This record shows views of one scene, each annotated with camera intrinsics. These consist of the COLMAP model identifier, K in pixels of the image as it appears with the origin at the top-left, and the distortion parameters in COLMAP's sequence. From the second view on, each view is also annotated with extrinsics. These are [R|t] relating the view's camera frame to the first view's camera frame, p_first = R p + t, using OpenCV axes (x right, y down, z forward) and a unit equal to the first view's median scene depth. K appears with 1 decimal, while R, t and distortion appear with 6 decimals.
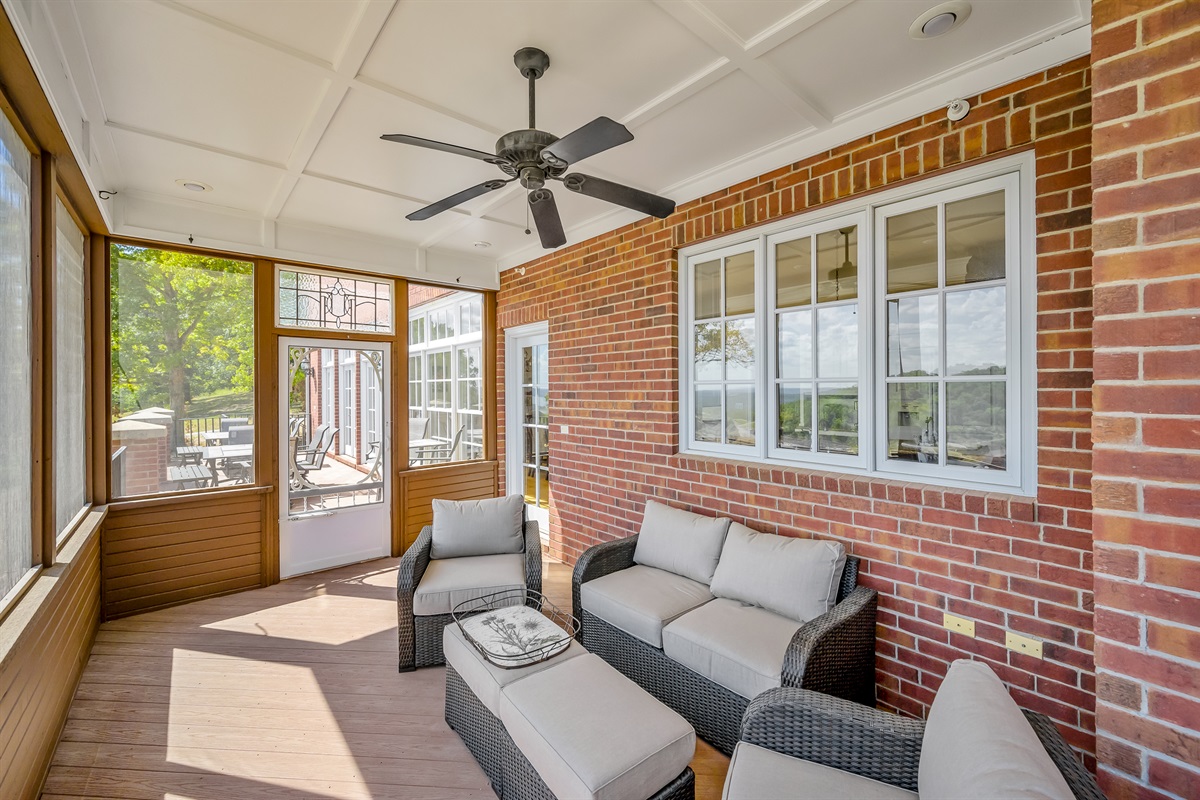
lens RADIAL K [[486.8, 0, 608.3], [0, 486.8, 385.5], [0, 0, 1]] dist [0.011211, 0.000270]
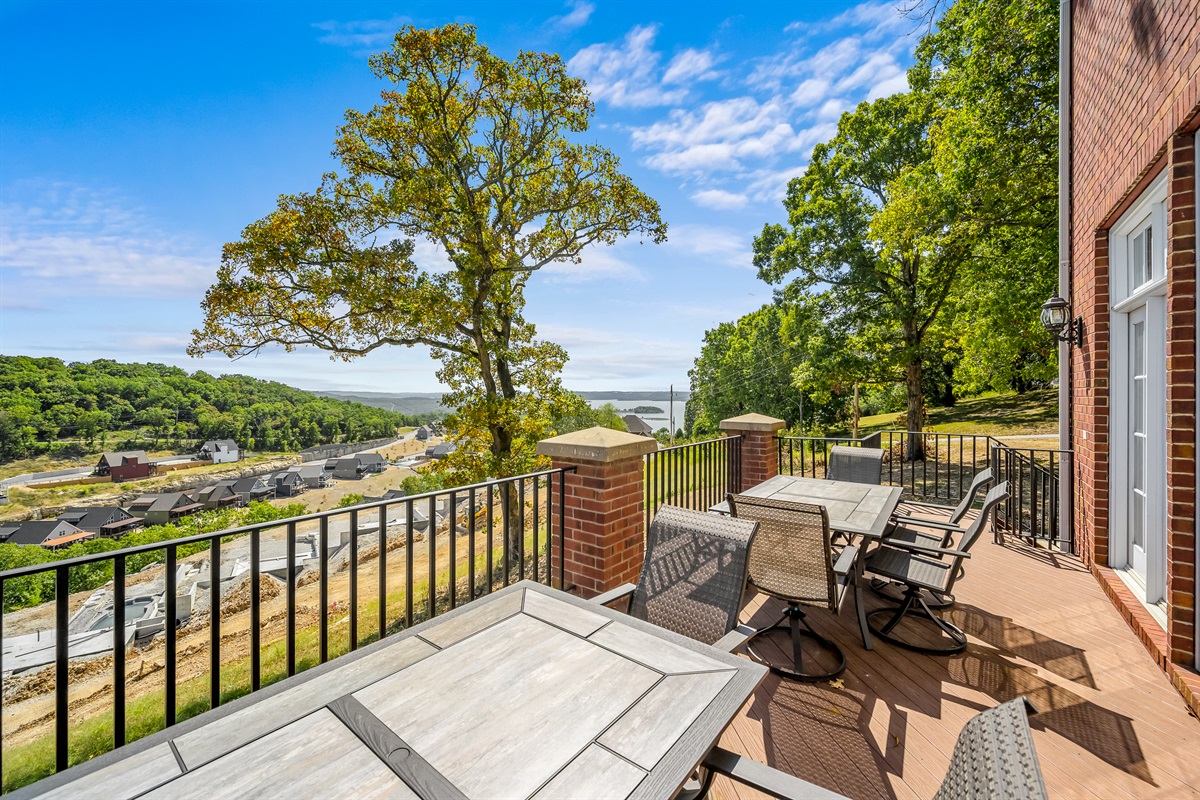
lens RADIAL K [[486.8, 0, 595.3], [0, 486.8, 395.2], [0, 0, 1]] dist [0.011211, 0.000270]
pose [[0.214170, 0.012241, -0.976720, -1.102906], [0.001346, 0.999917, 0.012827, 0.040286], [0.976795, -0.004061, 0.214136, 1.933772]]
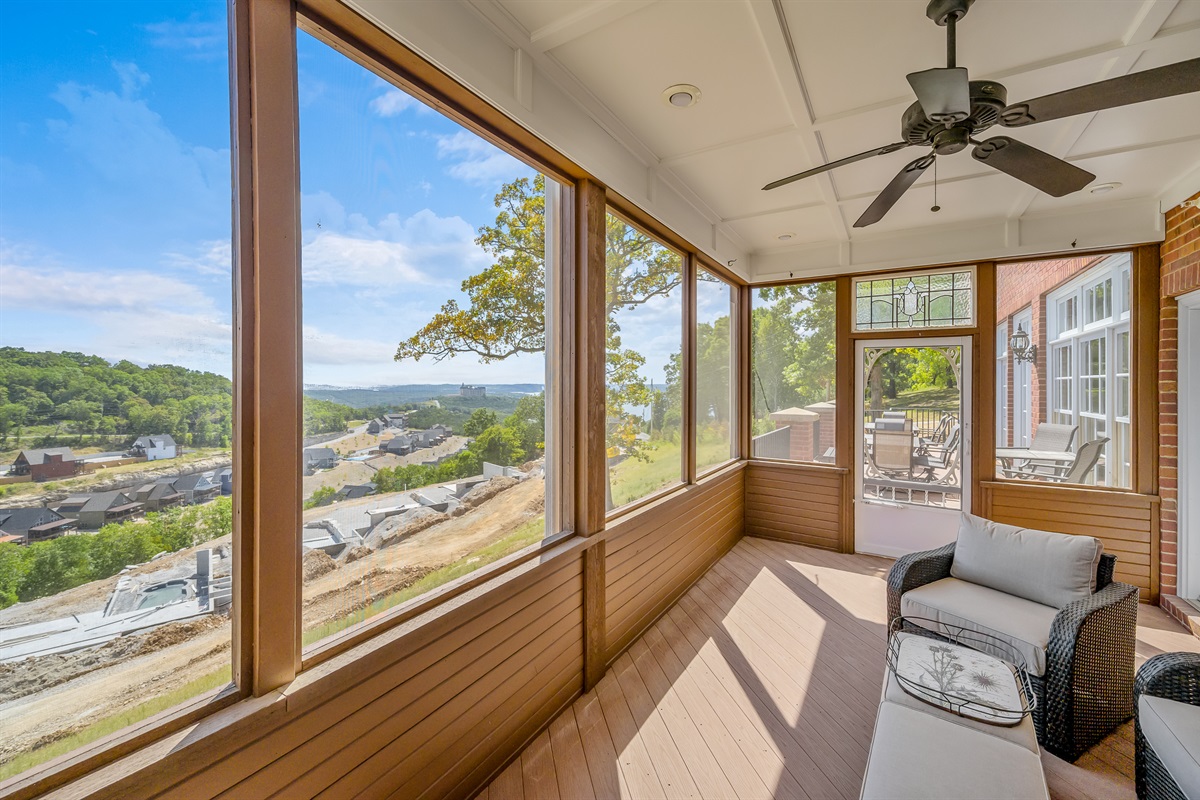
lens RADIAL K [[486.8, 0, 600.7], [0, 486.8, 380.8], [0, 0, 1]] dist [0.011211, 0.000270]
pose [[0.308164, -0.000701, -0.951333, 0.235441], [-0.001848, 0.999997, -0.001336, -0.002484], [0.951331, 0.002170, 0.308162, 0.078280]]
